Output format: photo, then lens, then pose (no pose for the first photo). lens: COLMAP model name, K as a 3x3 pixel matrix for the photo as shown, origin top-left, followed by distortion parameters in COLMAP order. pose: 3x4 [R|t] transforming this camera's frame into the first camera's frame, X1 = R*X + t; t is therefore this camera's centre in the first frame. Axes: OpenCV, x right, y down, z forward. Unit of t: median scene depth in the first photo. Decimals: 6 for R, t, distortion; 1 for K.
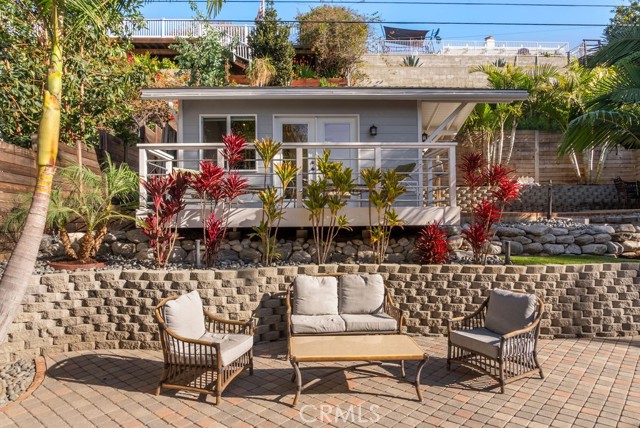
lens RADIAL K [[433.5, 0, 317.9], [0, 433.5, 216.0], [0, 0, 1]] dist [-0.029482, 0.003991]
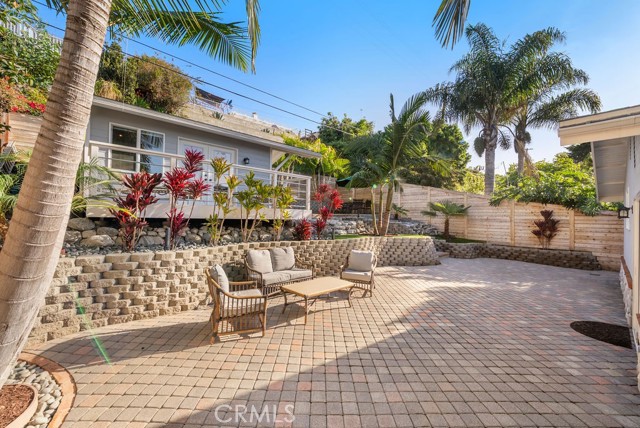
lens RADIAL K [[257.4, 0, 320.5], [0, 257.4, 214.0], [0, 0, 1]] dist [0.002914, 0.000044]
pose [[0.755196, 0.033983, 0.654617, -0.463644], [-0.034168, 0.999338, -0.012460, 0.009628], [-0.654608, -0.012957, 0.755858, 0.129009]]
